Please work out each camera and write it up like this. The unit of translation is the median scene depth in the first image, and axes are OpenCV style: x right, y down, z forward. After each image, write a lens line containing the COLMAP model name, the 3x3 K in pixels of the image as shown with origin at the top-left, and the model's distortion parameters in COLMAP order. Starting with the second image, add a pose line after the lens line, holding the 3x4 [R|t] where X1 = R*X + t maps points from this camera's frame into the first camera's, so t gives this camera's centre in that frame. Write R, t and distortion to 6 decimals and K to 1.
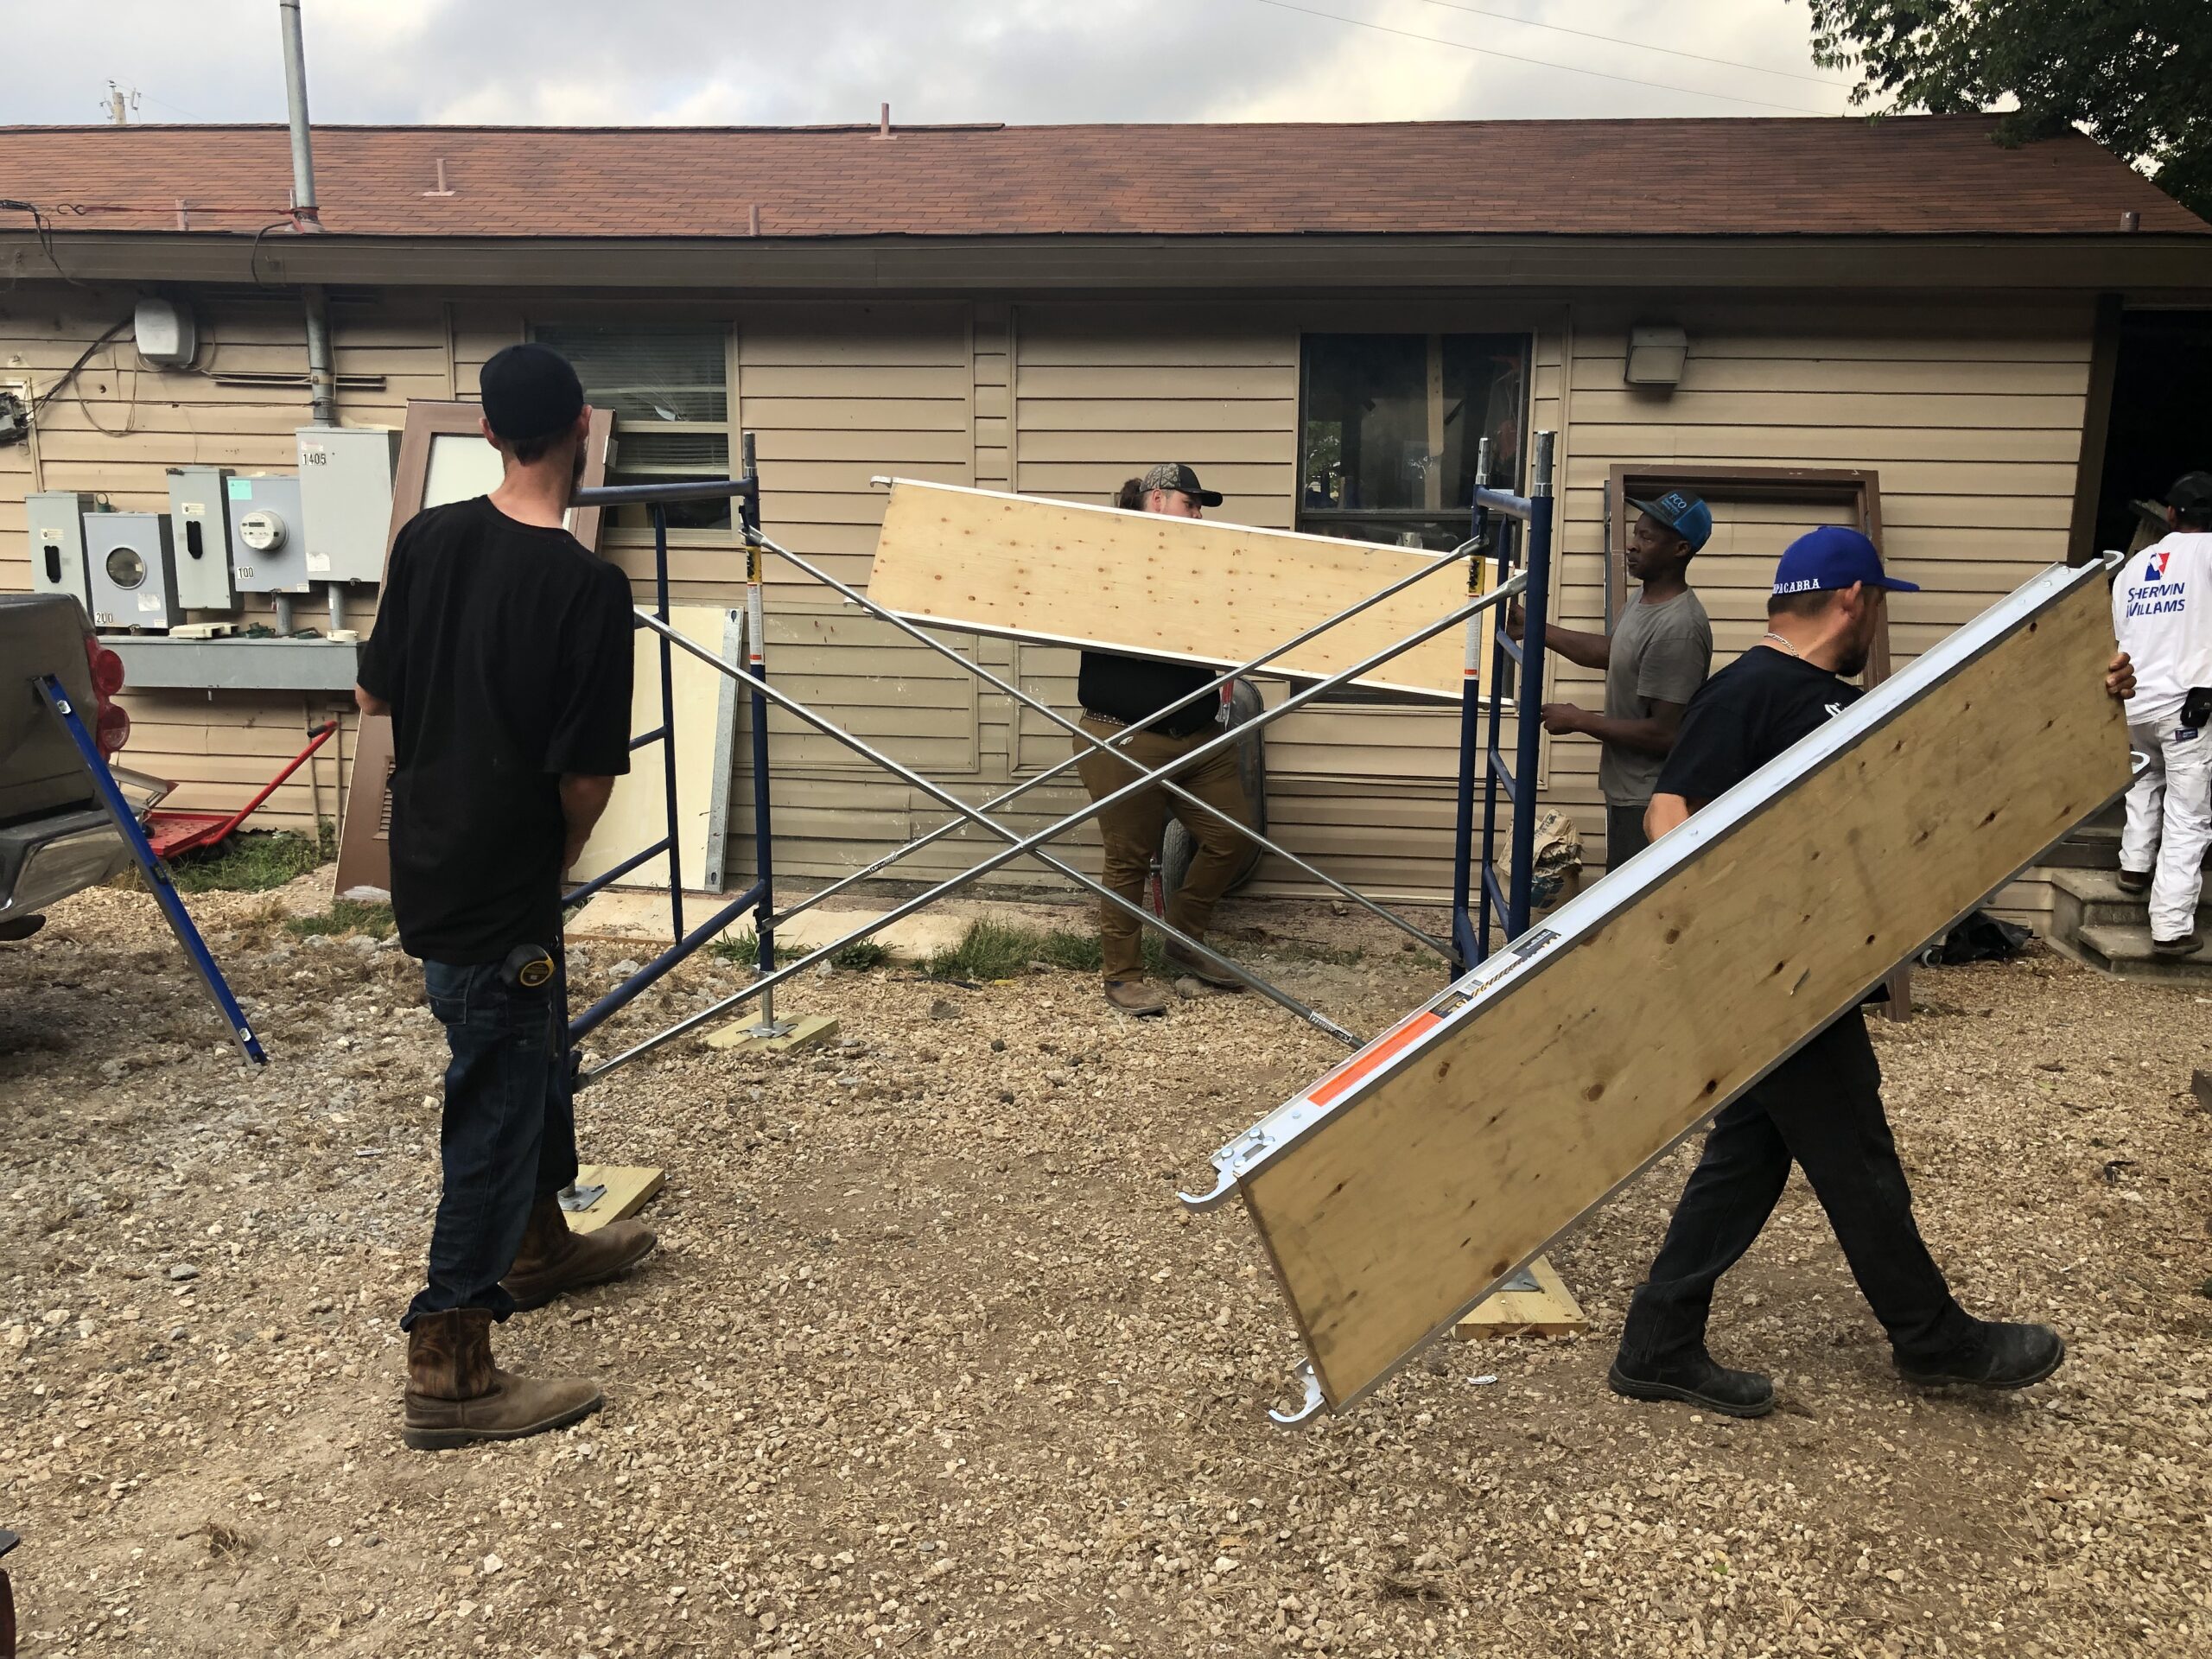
lens RADIAL K [[1800.5, 0, 1136.3], [0, 1800.5, 829.4], [0, 0, 1]] dist [0.009821, 0.011260]
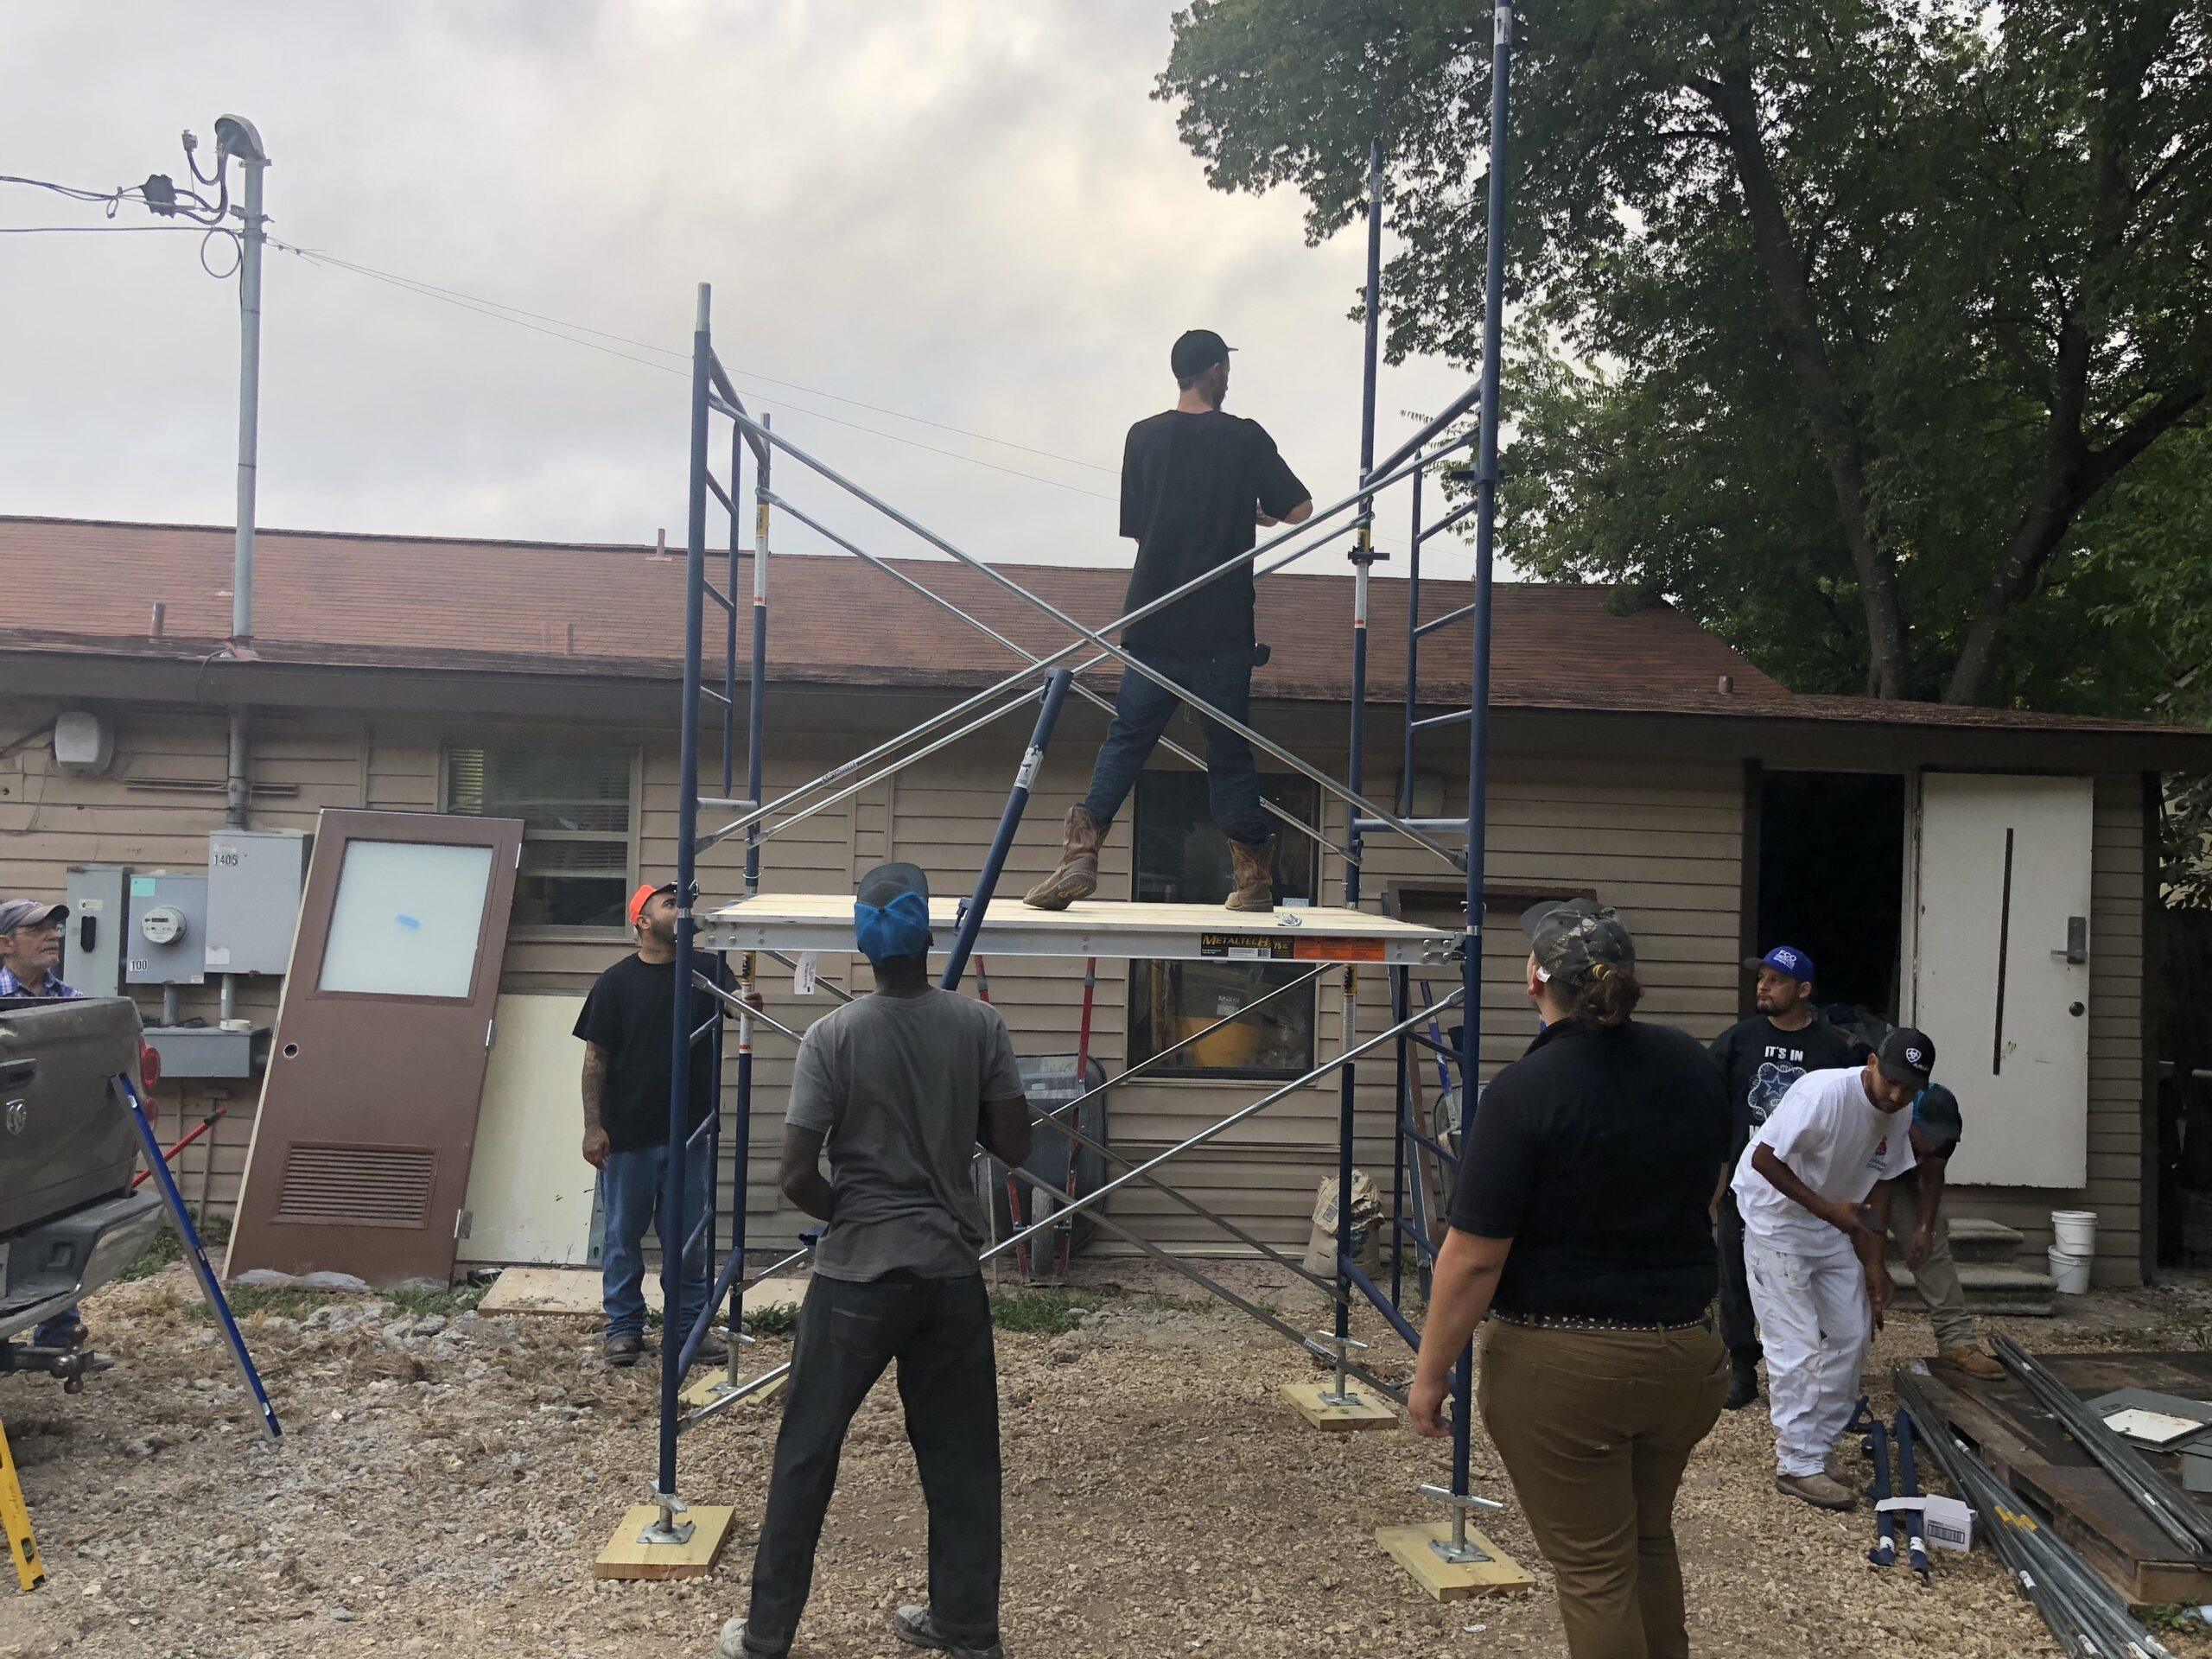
lens RADIAL K [[1803.1, 0, 1118.9], [0, 1803.1, 810.1], [0, 0, 1]] dist [0.013760, 0.003039]
pose [[0.980927, 0.019461, 0.193402, -0.146373], [0.021922, 0.977551, -0.209554, 0.002158], [-0.193139, 0.209797, 0.958479, -0.136098]]
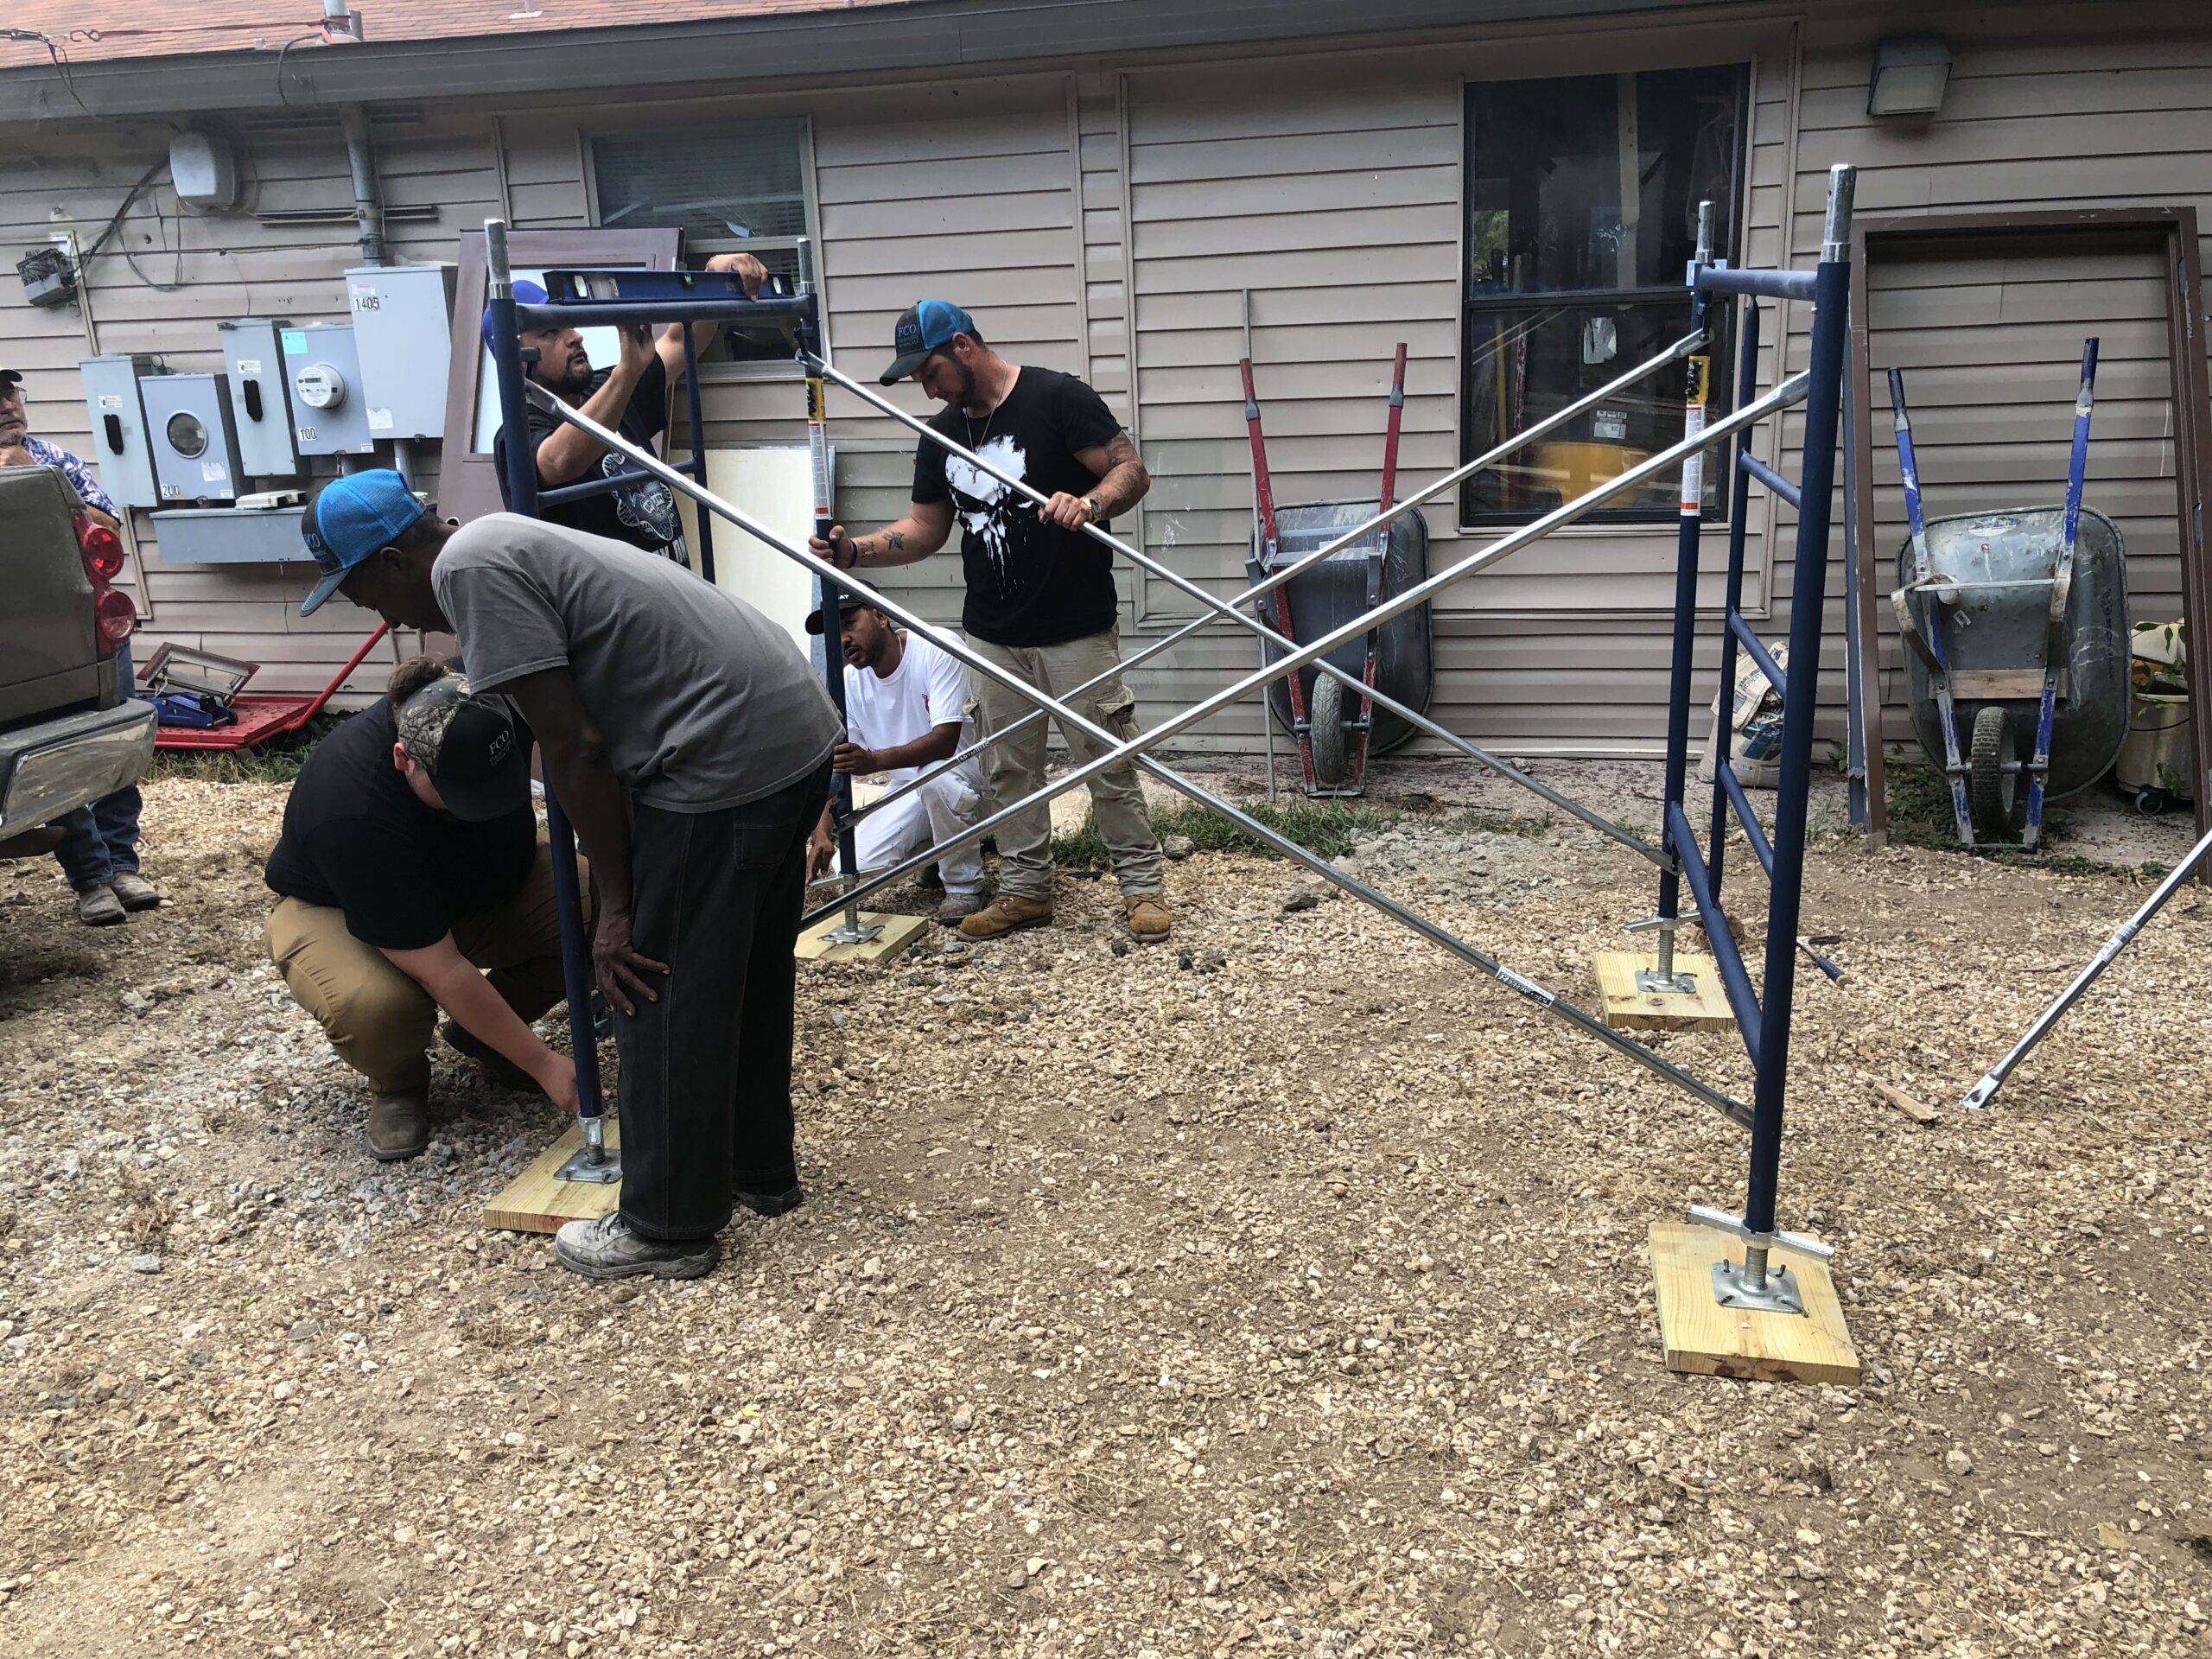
lens RADIAL K [[1800.4, 0, 1096.3], [0, 1800.4, 826.0], [0, 0, 1]] dist [0.020179, 0.003038]
pose [[0.993344, -0.023579, -0.112748, 0.007373], [0.033671, 0.995511, 0.088453, -0.011258], [0.110156, -0.091660, 0.989679, 0.113879]]
